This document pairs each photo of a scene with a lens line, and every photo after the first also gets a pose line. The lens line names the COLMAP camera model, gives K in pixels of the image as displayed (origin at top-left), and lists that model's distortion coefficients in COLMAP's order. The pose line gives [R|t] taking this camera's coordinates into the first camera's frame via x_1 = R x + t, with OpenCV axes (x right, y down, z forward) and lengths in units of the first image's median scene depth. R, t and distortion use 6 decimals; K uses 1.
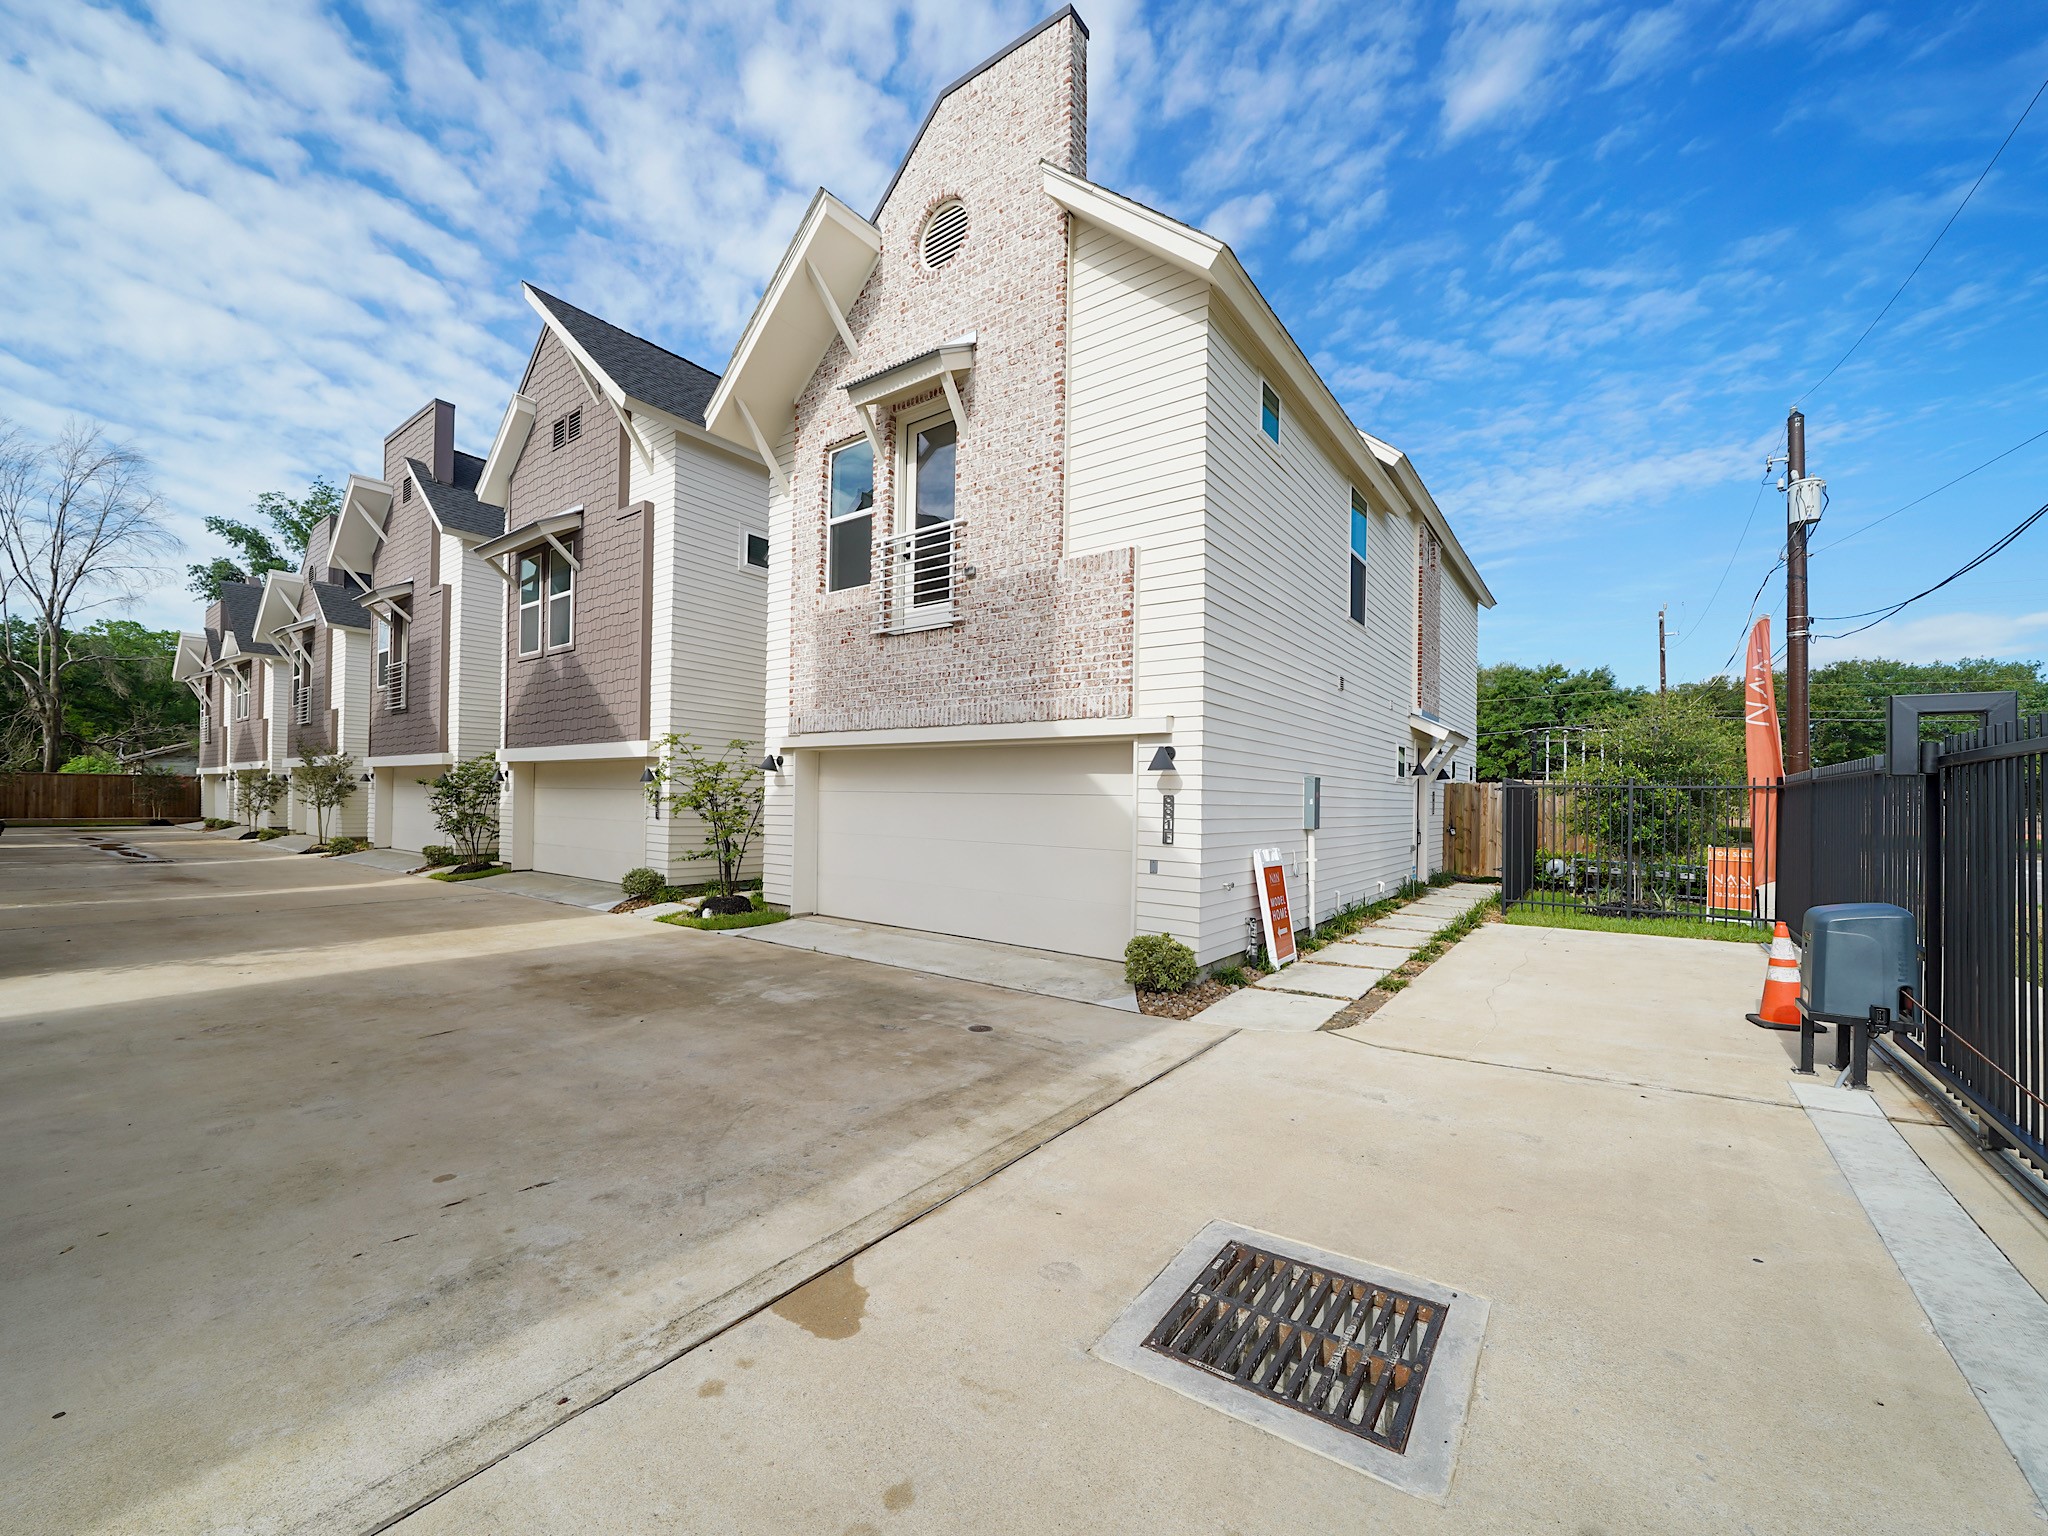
lens RADIAL K [[800.2, 0, 1028.7], [0, 800.2, 793.5], [0, 0, 1]] dist [-0.000919, -0.000267]
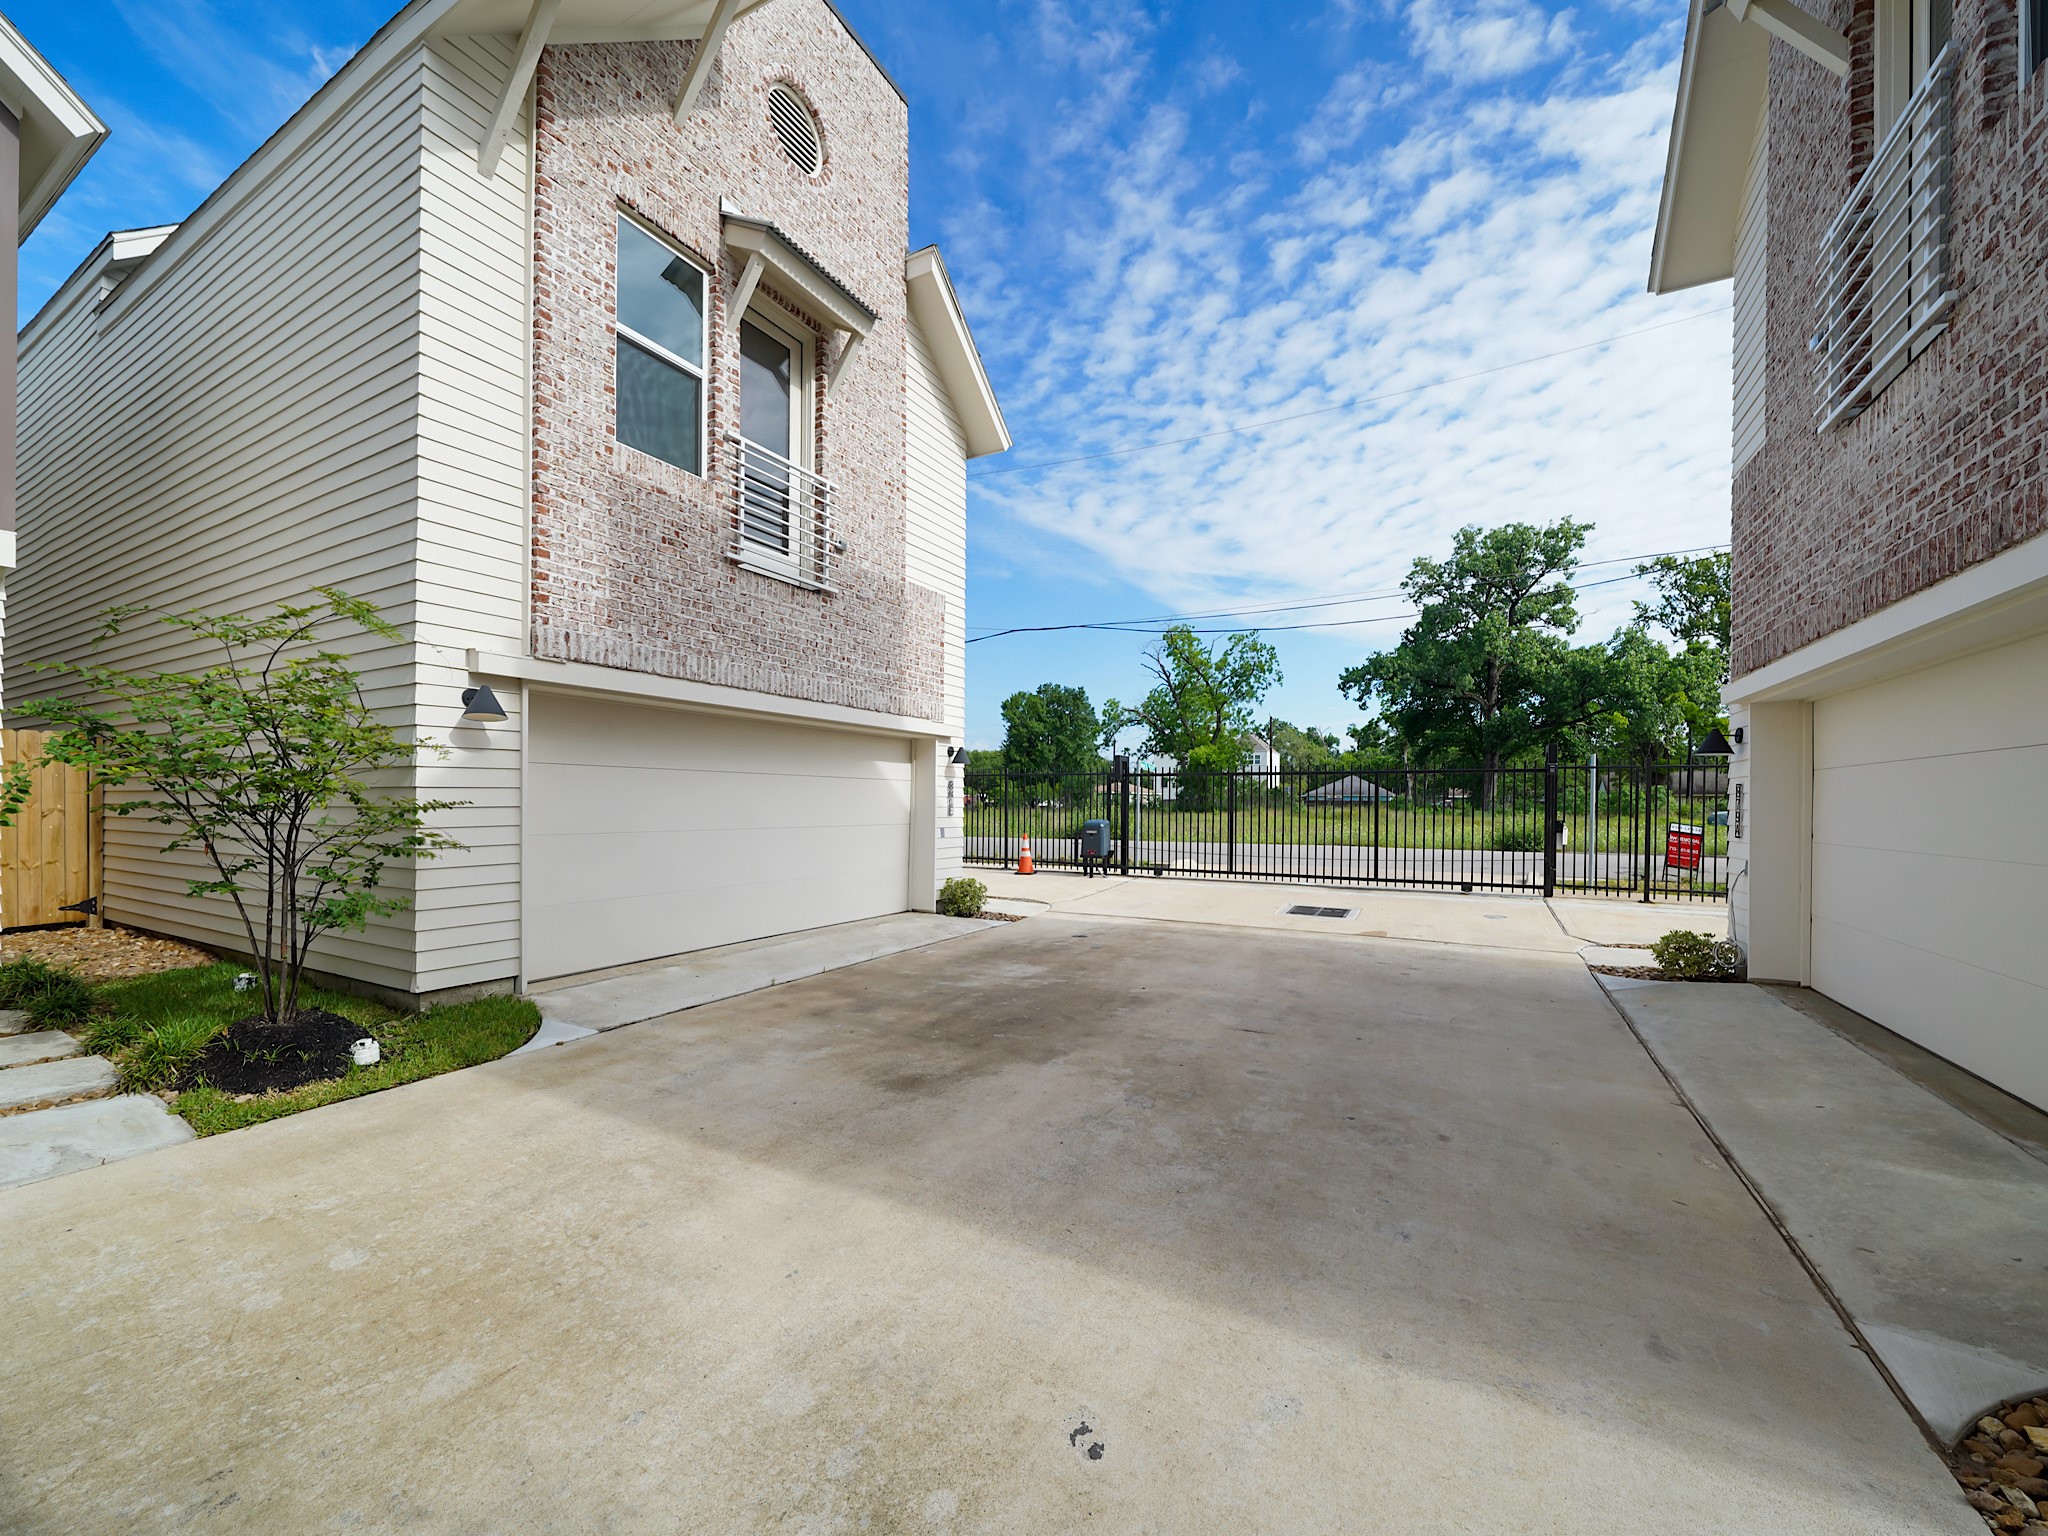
lens RADIAL K [[810.8, 0, 991.7], [0, 810.8, 806.4], [0, 0, 1]] dist [-0.001629, -0.000222]
pose [[-0.114069, -0.022347, 0.993221, -1.122865], [-0.015373, 0.999667, 0.020727, 0.014254], [-0.993354, -0.012904, -0.114374, 0.970298]]
